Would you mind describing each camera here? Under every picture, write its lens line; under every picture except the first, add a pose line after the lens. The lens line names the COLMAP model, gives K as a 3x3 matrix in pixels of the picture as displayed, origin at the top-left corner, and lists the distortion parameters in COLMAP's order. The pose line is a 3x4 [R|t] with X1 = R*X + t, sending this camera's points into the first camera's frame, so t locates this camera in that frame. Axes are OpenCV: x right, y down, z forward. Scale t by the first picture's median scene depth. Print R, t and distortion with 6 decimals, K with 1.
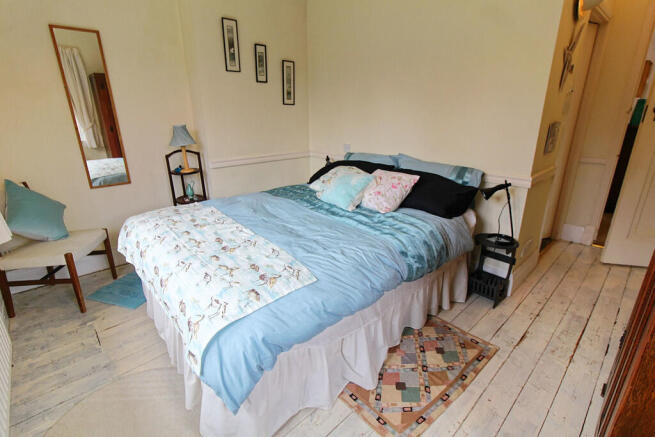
lens RADIAL K [[302.7, 0, 327.7], [0, 302.7, 212.9], [0, 0, 1]] dist [-0.002004, -0.000387]
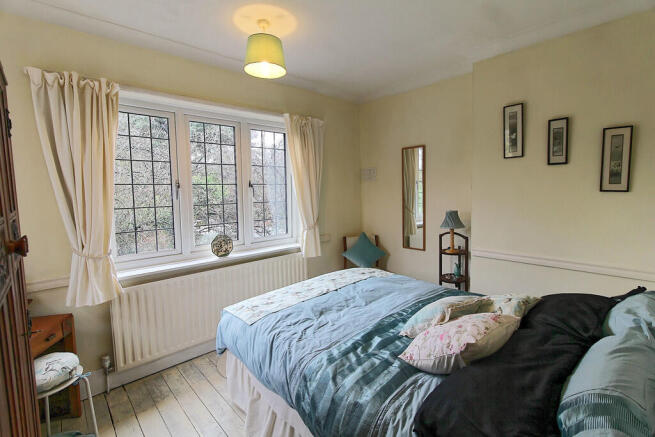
lens RADIAL K [[302.7, 0, 327.7], [0, 302.7, 212.9], [0, 0, 1]] dist [-0.002004, -0.000387]
pose [[0.006203, 0.083172, -0.996516, 0.575239], [-0.299240, 0.951024, 0.077513, -0.214898], [0.954158, 0.297717, 0.030787, 0.493119]]
